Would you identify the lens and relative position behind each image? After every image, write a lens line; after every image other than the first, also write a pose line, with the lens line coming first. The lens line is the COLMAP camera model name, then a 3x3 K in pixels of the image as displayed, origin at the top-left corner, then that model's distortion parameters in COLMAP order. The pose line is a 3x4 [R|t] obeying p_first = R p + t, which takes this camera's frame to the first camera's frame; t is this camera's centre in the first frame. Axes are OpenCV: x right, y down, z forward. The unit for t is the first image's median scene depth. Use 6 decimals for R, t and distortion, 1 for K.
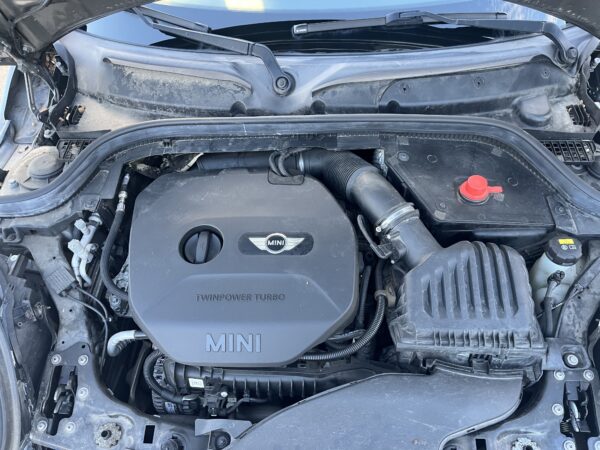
lens RADIAL K [[455.7, 0, 300.0], [0, 455.7, 225.0], [0, 0, 1]] dist [0.073407, -0.096066]
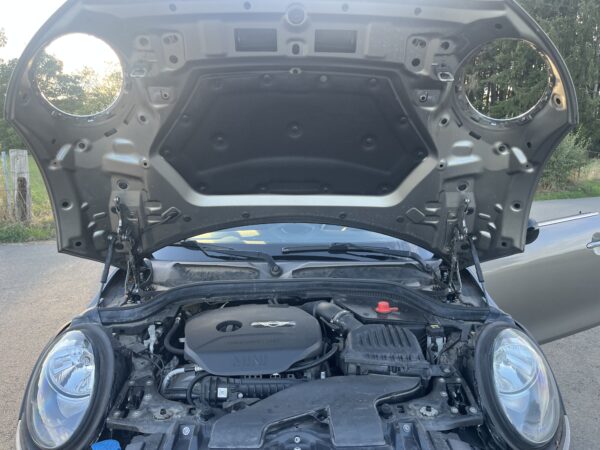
lens RADIAL K [[455.7, 0, 300.0], [0, 455.7, 225.0], [0, 0, 1]] dist [0.073407, -0.096066]
pose [[0.996782, 0.040583, 0.069130, -0.093780], [0.020081, 0.708464, -0.705462, 1.056291], [-0.077606, 0.704579, 0.705369, -0.528633]]
